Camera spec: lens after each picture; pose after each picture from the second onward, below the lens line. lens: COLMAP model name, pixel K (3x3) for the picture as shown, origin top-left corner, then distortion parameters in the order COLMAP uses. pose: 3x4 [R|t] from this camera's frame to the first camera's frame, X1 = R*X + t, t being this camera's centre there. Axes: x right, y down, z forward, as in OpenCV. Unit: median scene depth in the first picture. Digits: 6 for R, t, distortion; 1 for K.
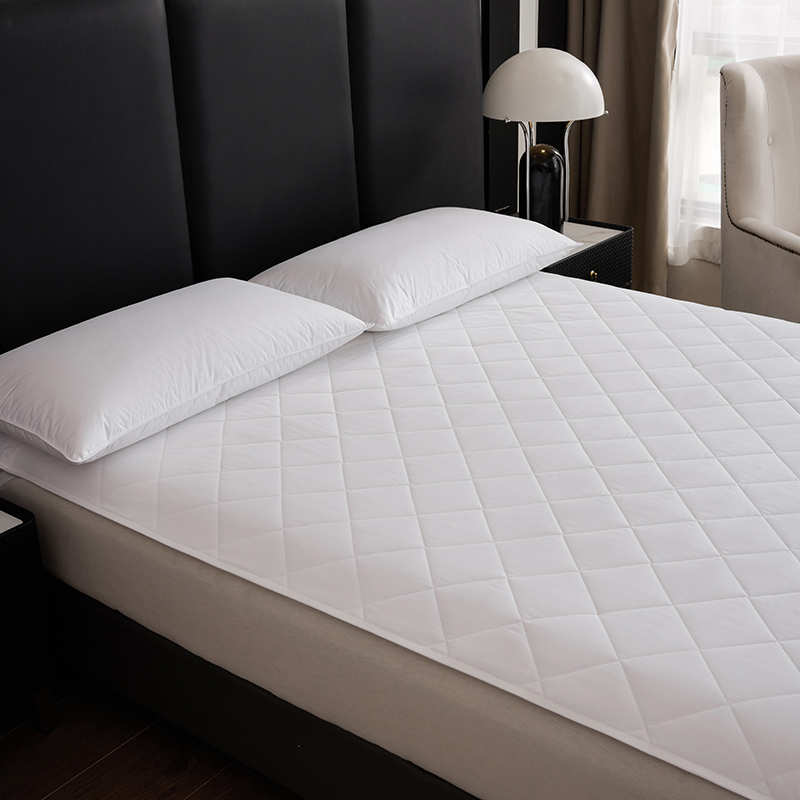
lens RADIAL K [[1218.6, 0, 400.0], [0, 1218.6, 400.0], [0, 0, 1]] dist [0.011809, -0.078489]
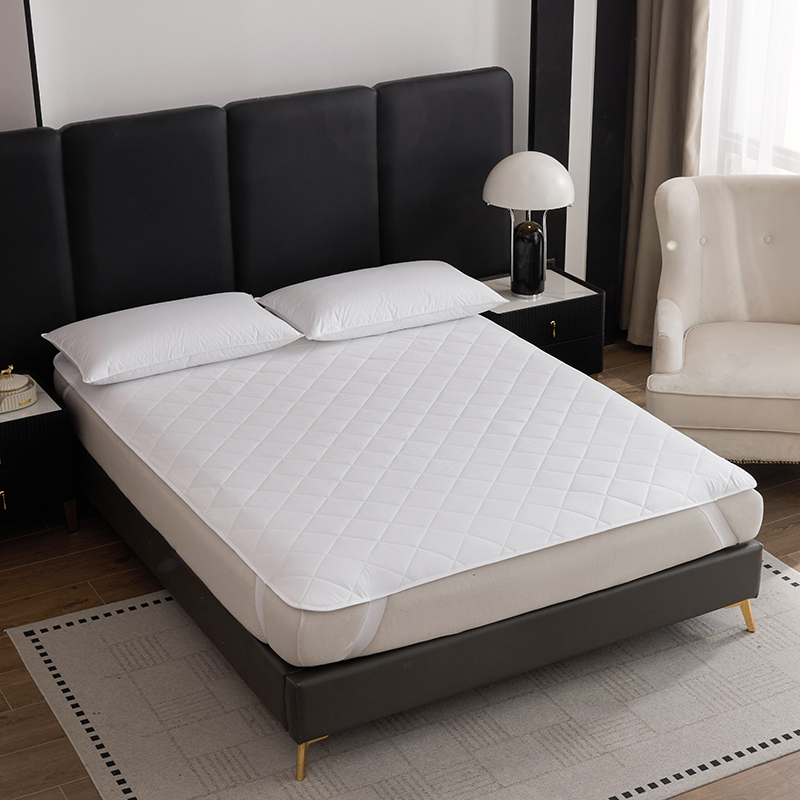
lens RADIAL K [[1663.4, 0, 400.0], [0, 1663.4, 400.0], [0, 0, 1]] dist [0.063140, 0.138108]
pose [[0.927919, 0.167373, -0.333095, 0.763470], [-0.166712, 0.985525, 0.030785, -0.060516], [0.333426, 0.026965, 0.942390, -0.928703]]
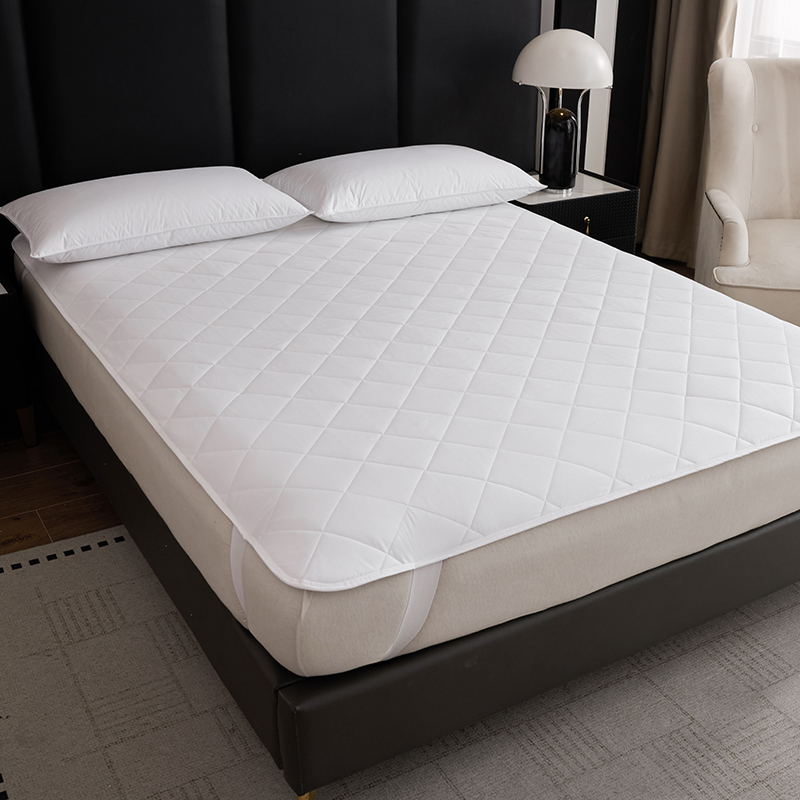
lens RADIAL K [[1089.5, 0, 436.7], [0, 1089.5, 365.6], [0, 0, 1]] dist [-0.058372, 0.091536]
pose [[0.942937, 0.178529, -0.281065, 0.428484], [-0.175869, 0.983795, 0.034878, 0.034700], [0.282737, 0.016543, 0.959055, -0.094051]]
